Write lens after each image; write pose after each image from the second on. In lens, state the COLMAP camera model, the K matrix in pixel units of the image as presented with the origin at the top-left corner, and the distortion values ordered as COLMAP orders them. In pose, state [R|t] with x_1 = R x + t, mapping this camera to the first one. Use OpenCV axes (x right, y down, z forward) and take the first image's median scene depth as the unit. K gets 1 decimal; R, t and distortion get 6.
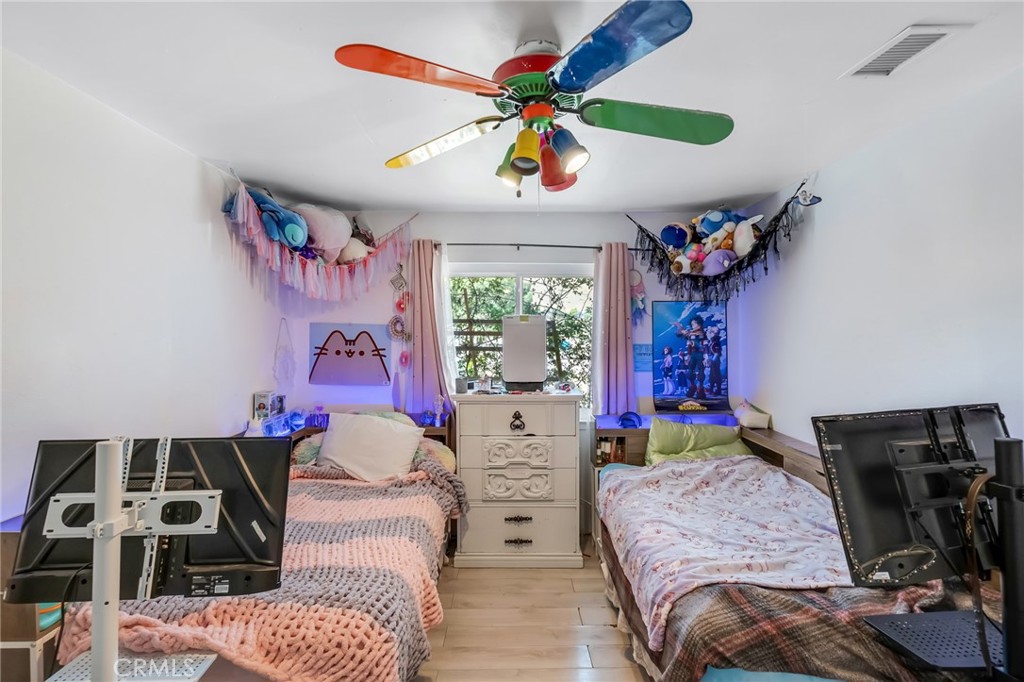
lens RADIAL K [[458.0, 0, 512.2], [0, 458.0, 338.9], [0, 0, 1]] dist [-0.012998, -0.000866]
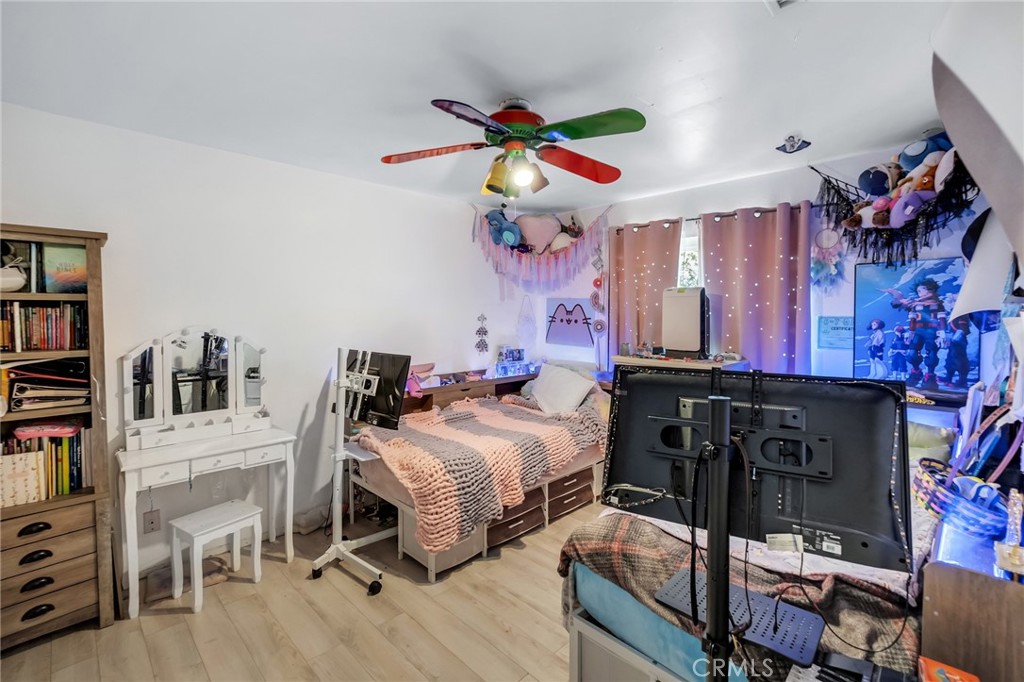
lens RADIAL K [[458.0, 0, 526.0], [0, 458.0, 322.2], [0, 0, 1]] dist [-0.012998, -0.000866]
pose [[0.700675, 0.018298, -0.713246, 0.494005], [-0.009978, 0.999825, 0.015849, 0.015317], [0.713411, -0.003988, 0.700735, 0.002669]]
